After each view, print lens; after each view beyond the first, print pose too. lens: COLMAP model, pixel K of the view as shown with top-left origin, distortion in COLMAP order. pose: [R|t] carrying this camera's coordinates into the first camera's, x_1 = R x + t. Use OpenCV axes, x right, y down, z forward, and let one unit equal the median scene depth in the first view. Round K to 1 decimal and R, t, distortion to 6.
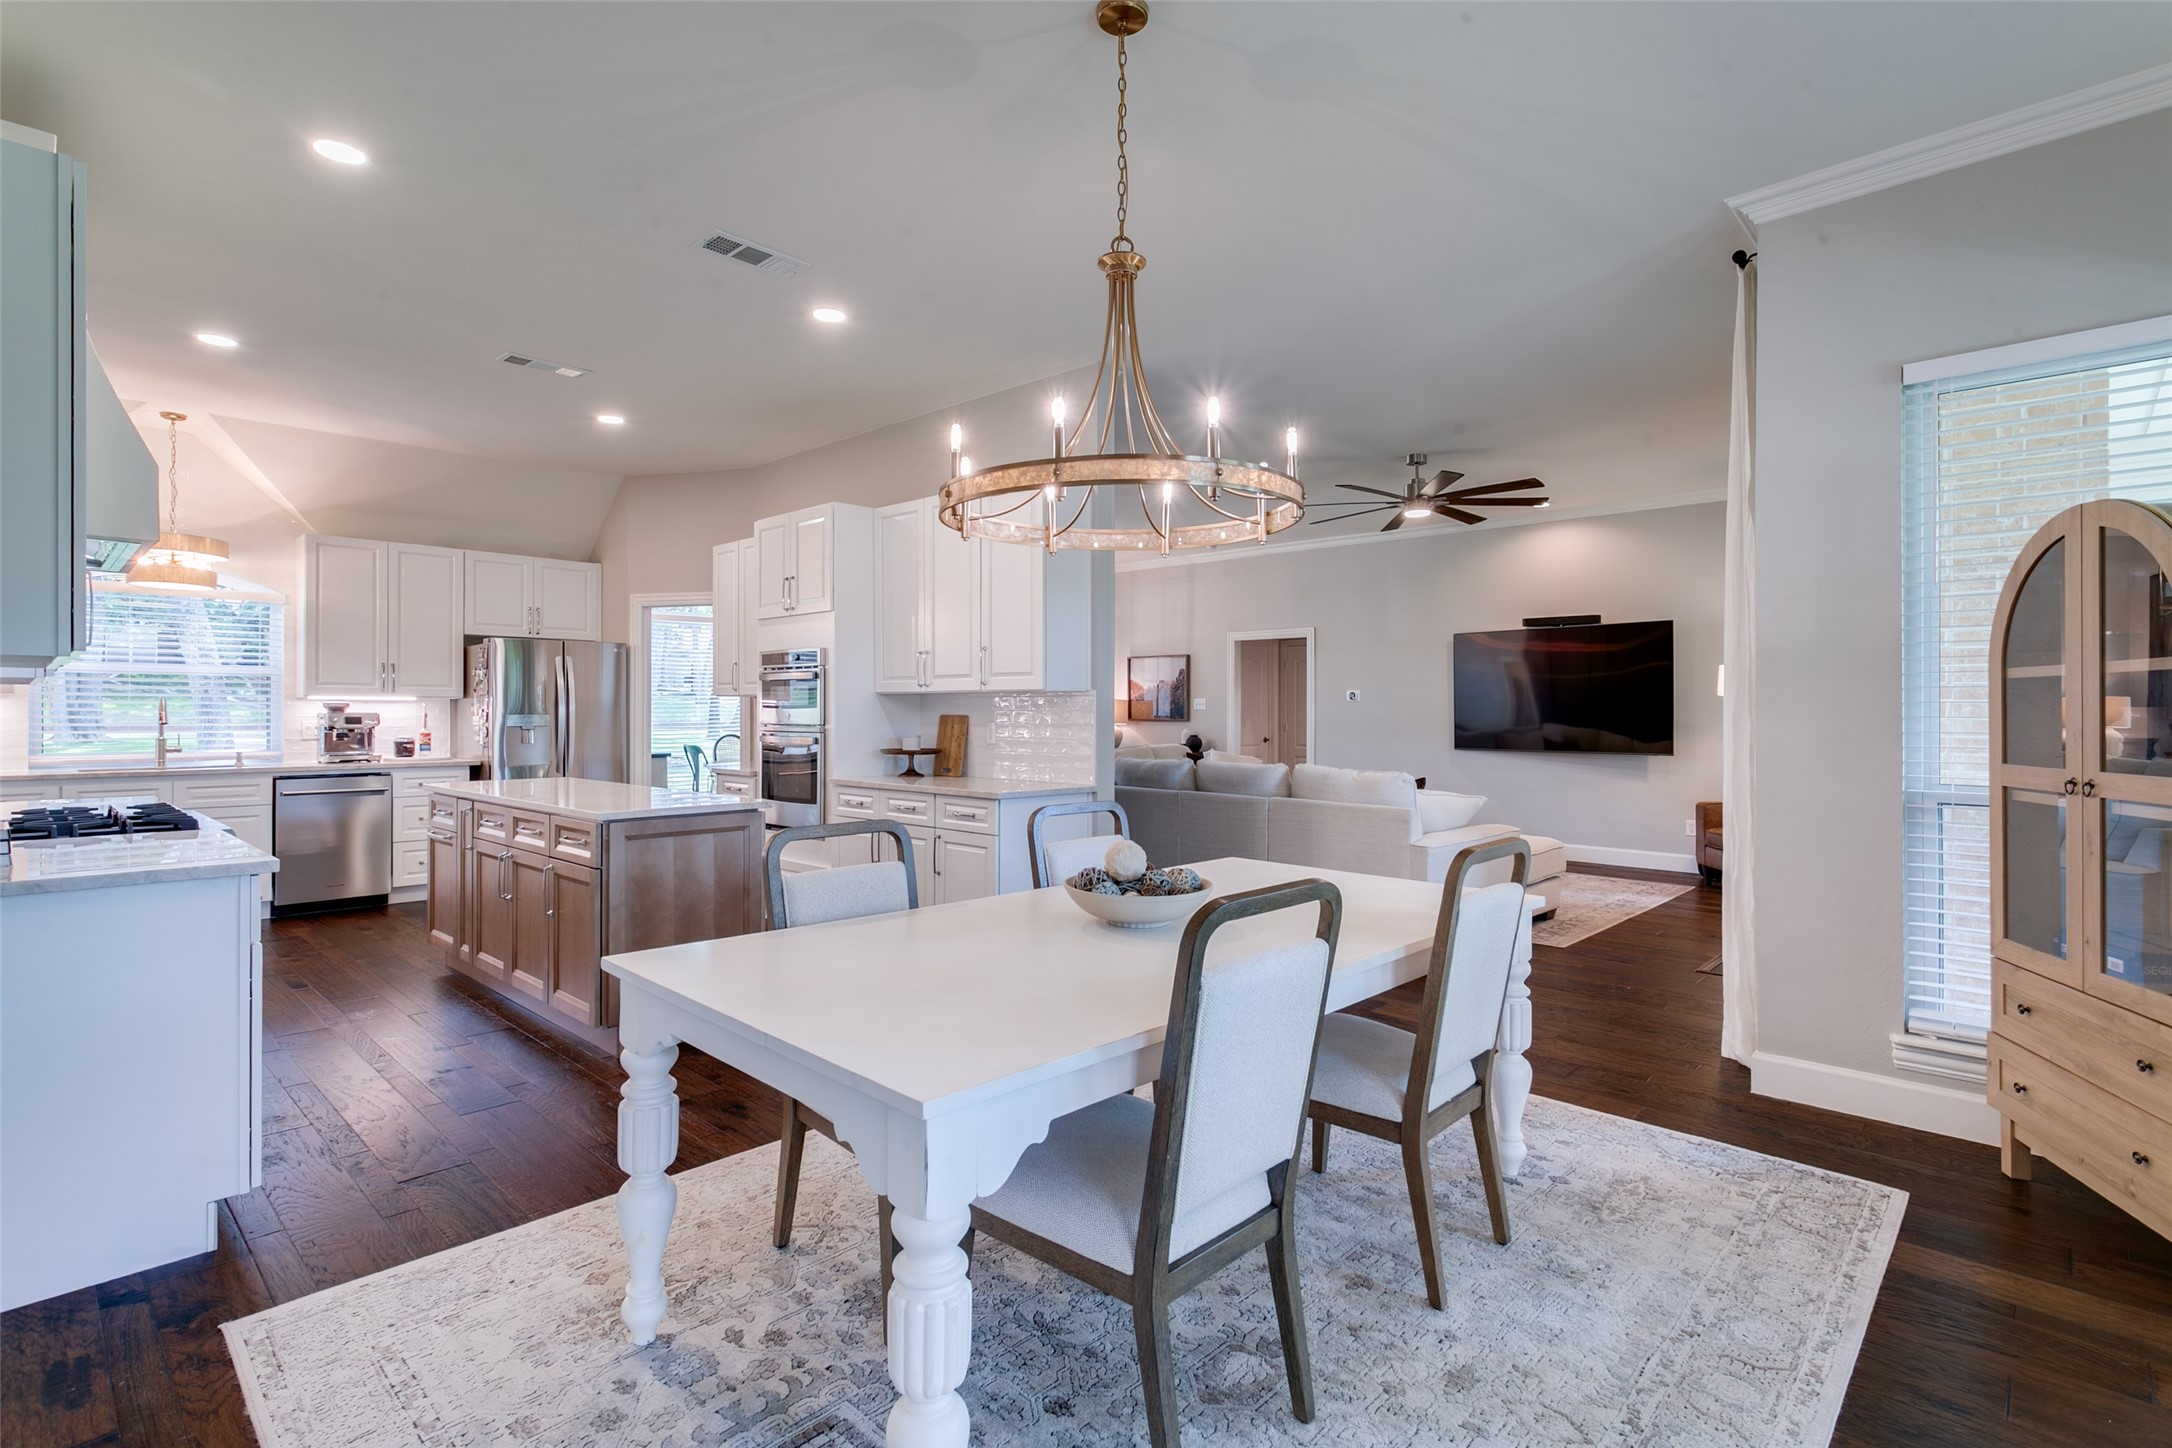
lens RADIAL K [[1024.6, 0, 1088.0], [0, 1024.6, 712.4], [0, 0, 1]] dist [0.002193, 0.000644]
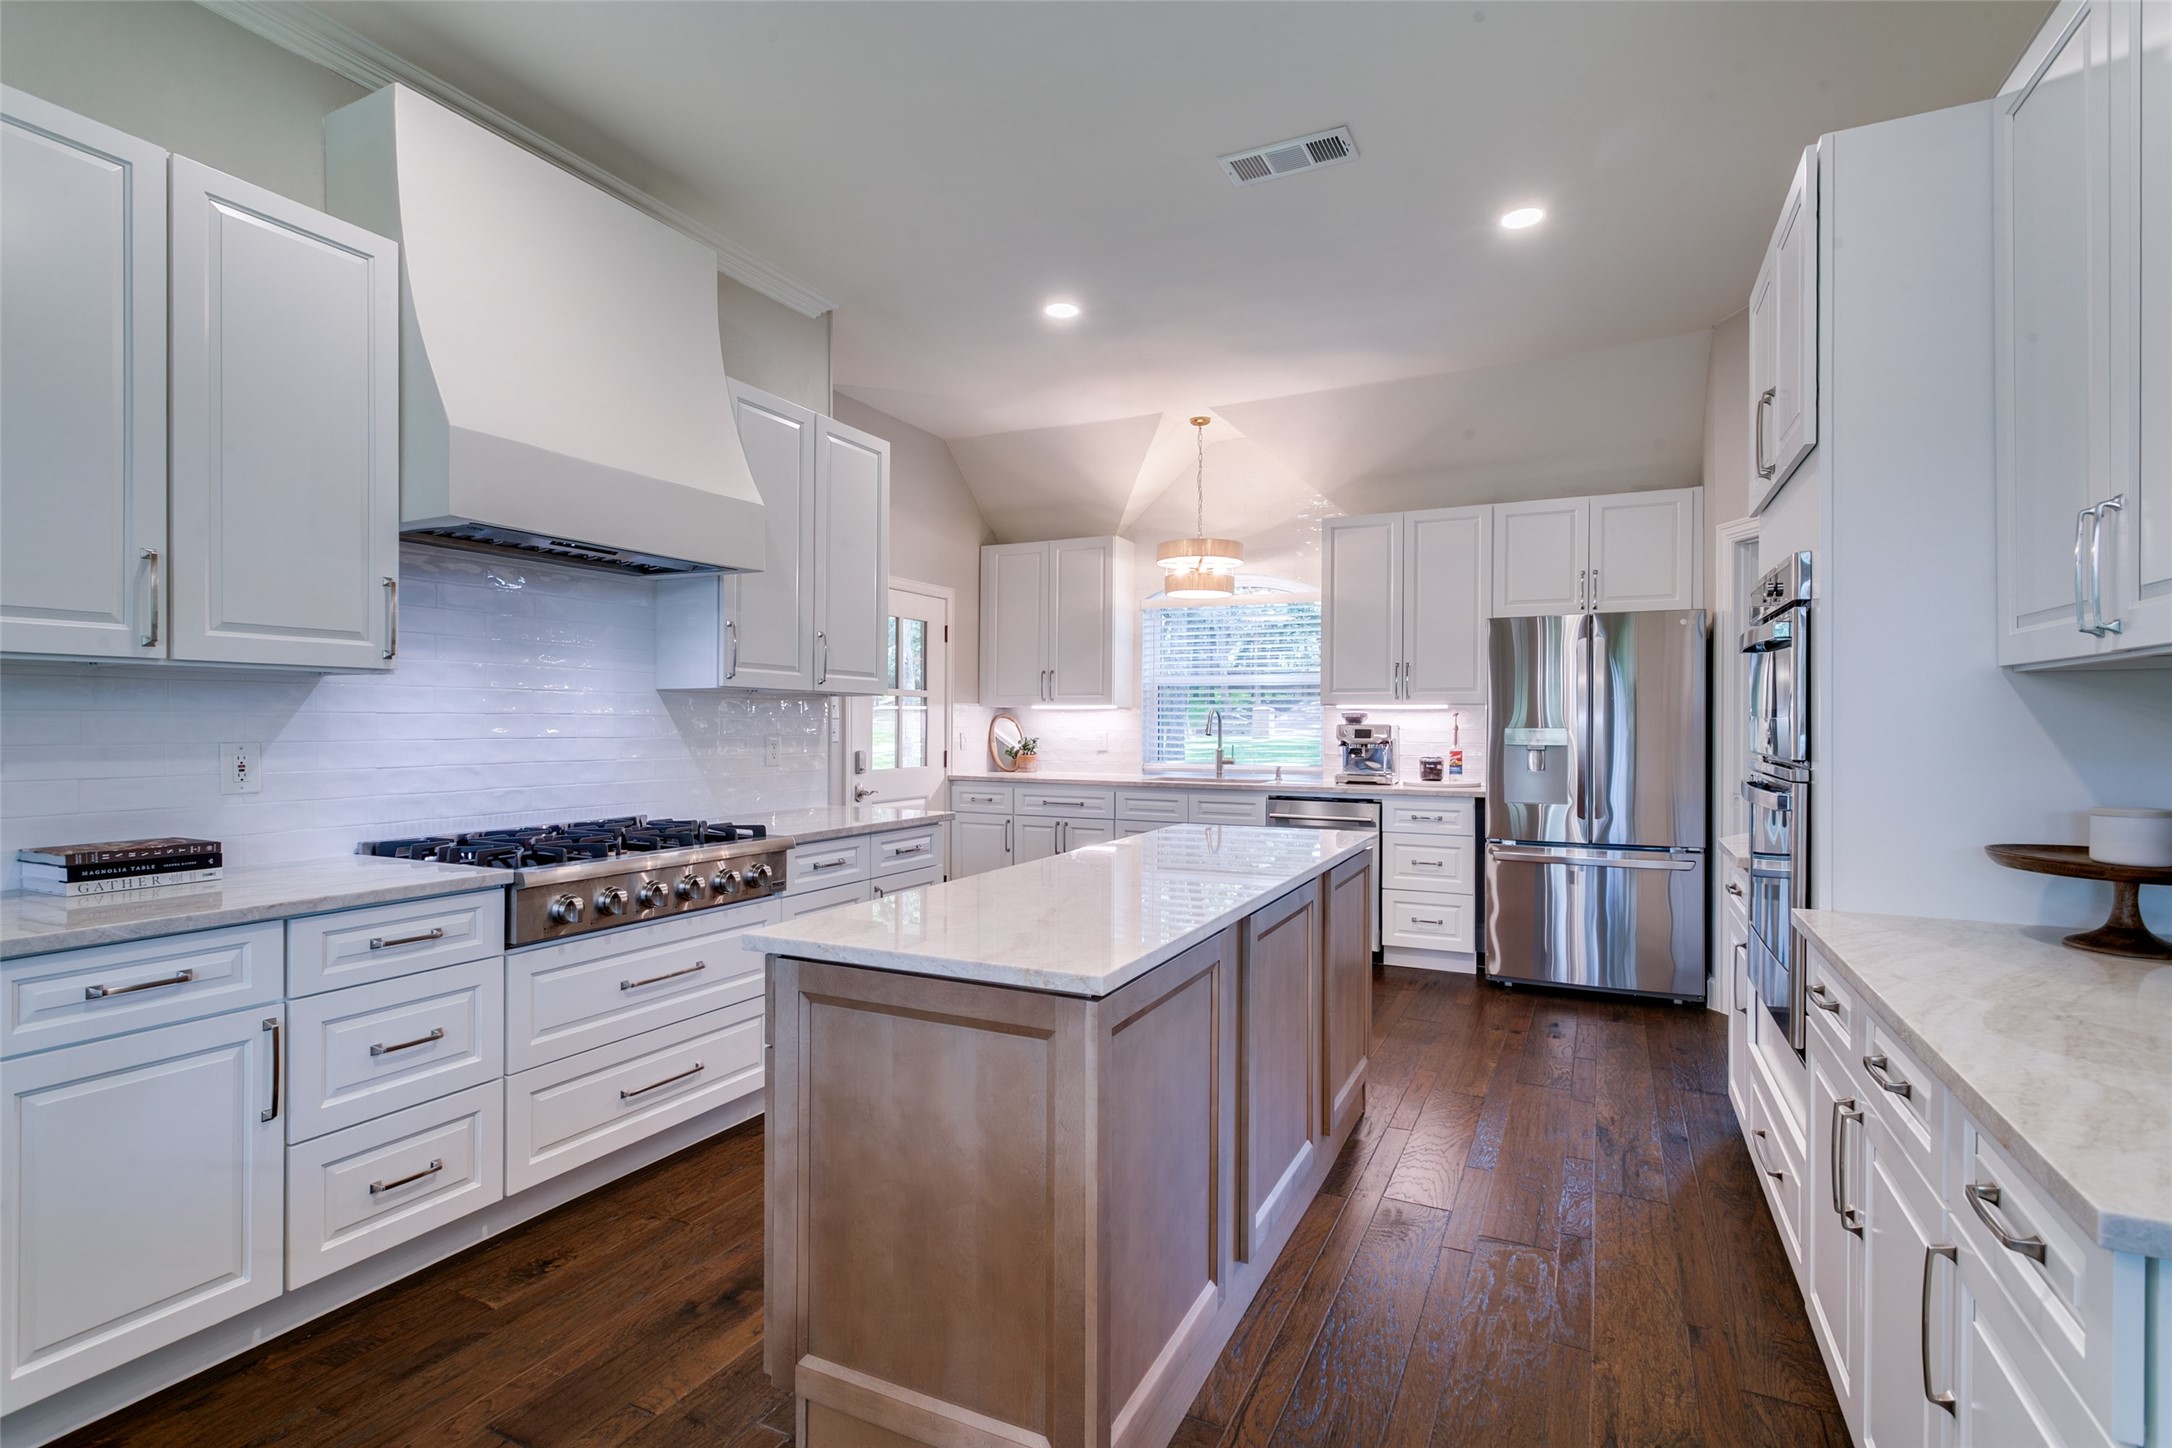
lens RADIAL K [[1032.7, 0, 1086.0], [0, 1032.7, 724.0], [0, 0, 1]] dist [0.000543, -0.000519]
pose [[0.292006, 0.002702, -0.956413, 0.017443], [-0.002353, 0.999995, 0.002107, -0.001427], [0.956414, 0.001635, 0.292011, 0.553071]]
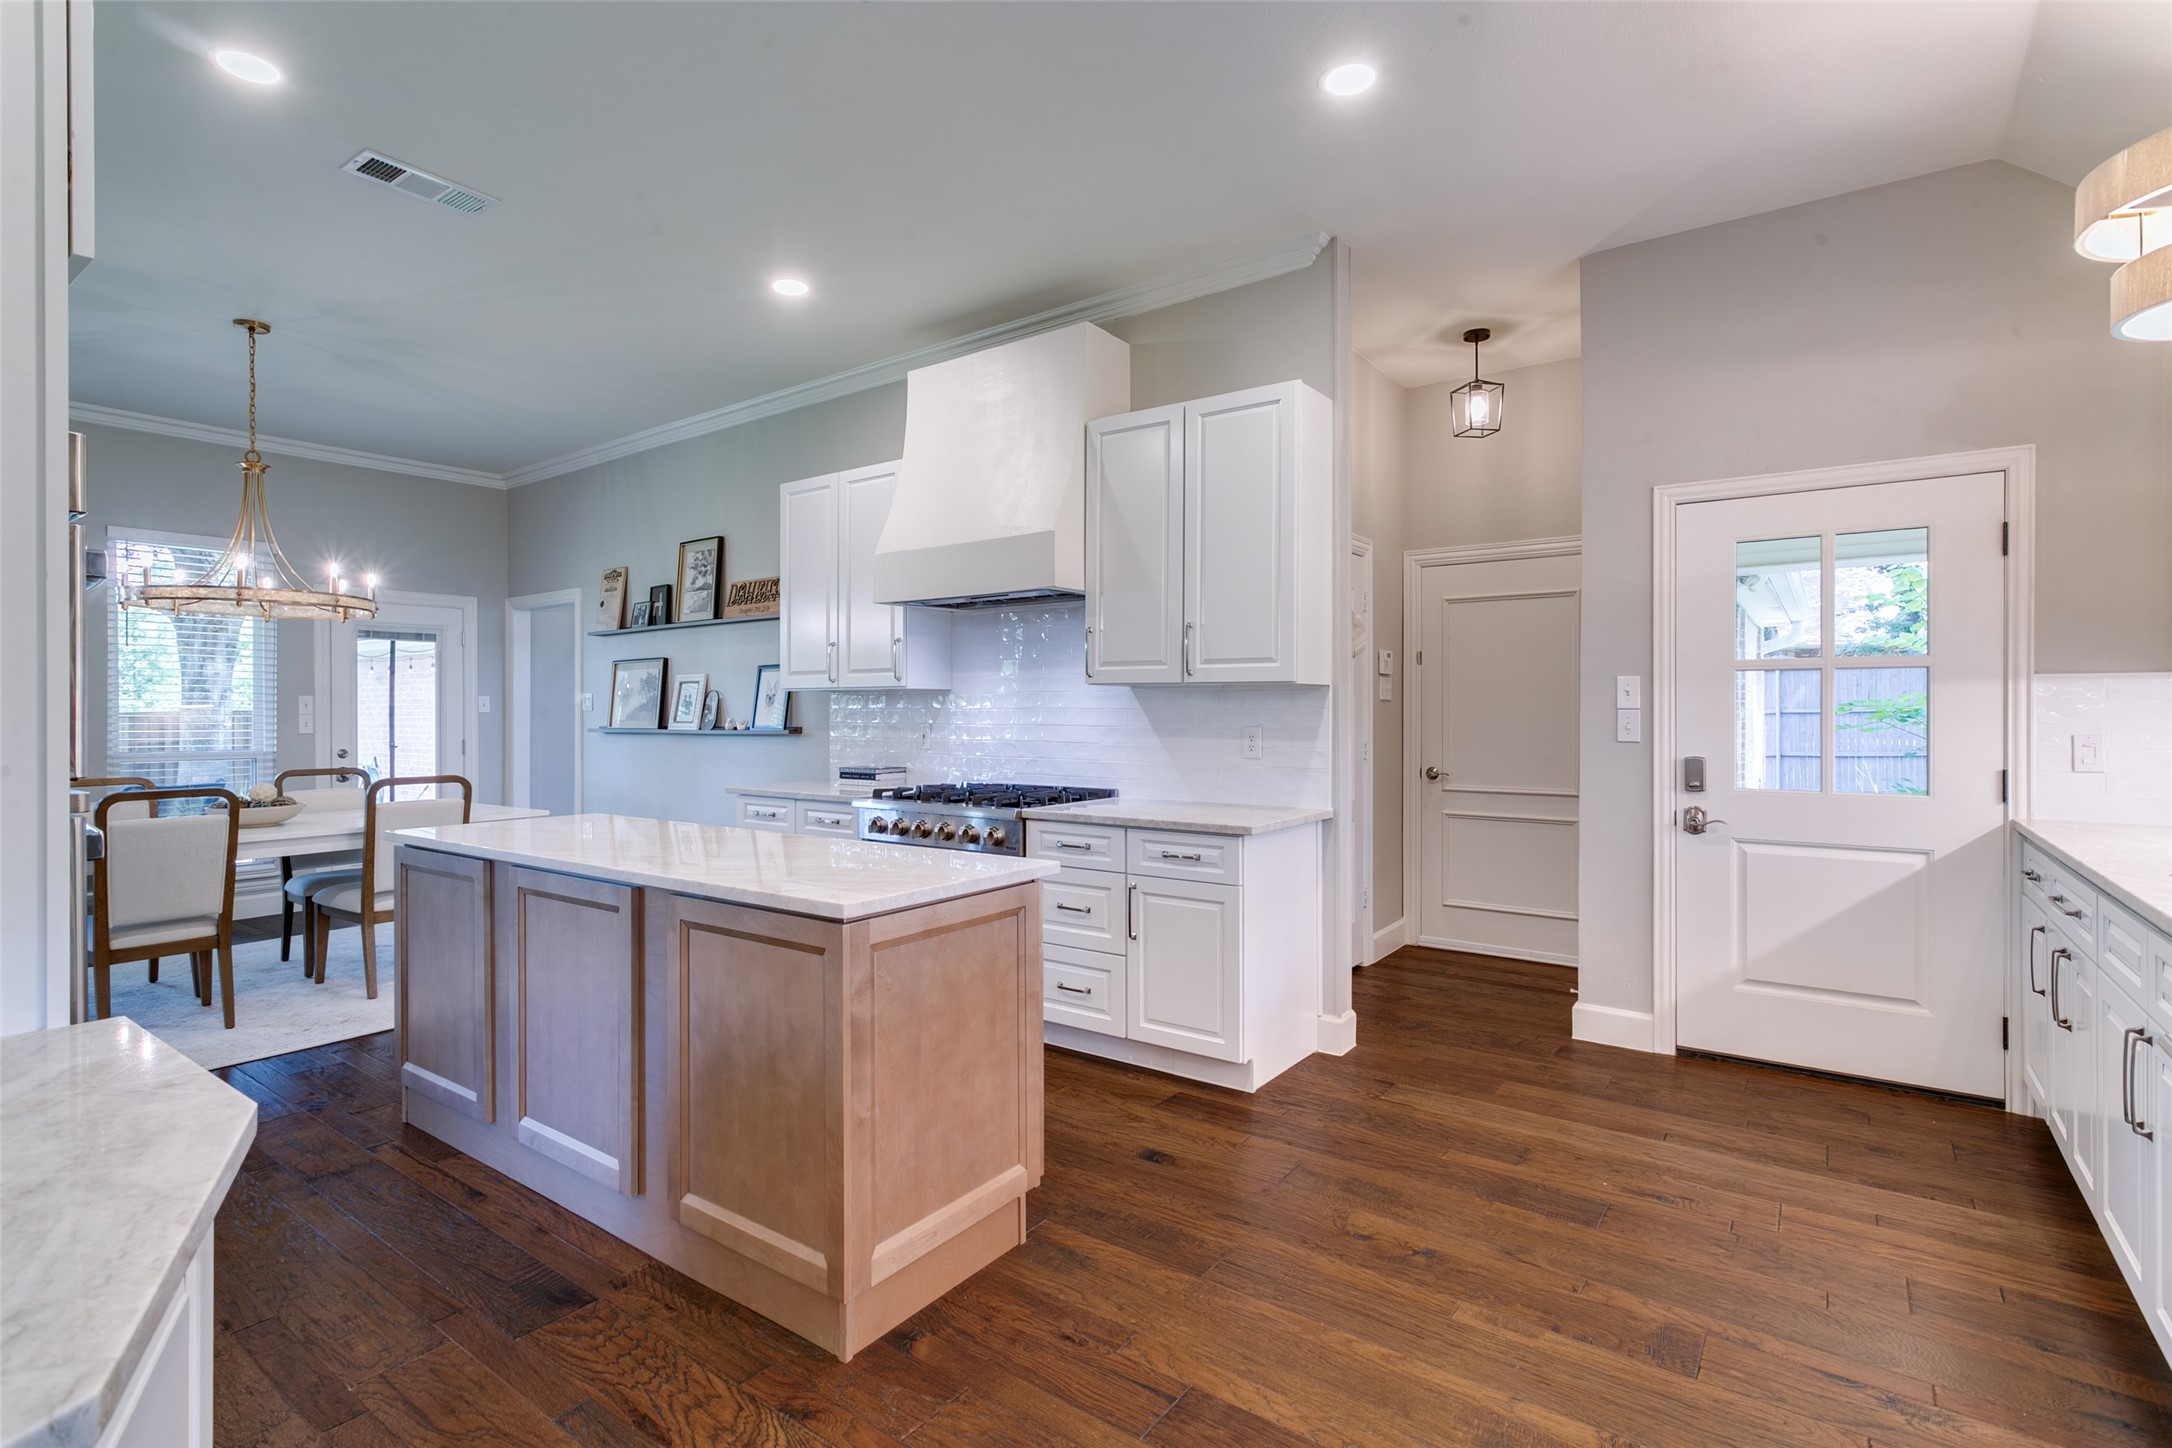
lens RADIAL K [[1024.6, 0, 1088.0], [0, 1024.6, 712.4], [0, 0, 1]] dist [0.002193, 0.000644]
pose [[-0.991314, 0.000787, -0.131516, -0.462311], [0.000705, 1.000000, 0.000674, -0.002171], [0.131517, 0.000576, -0.991314, 1.146504]]
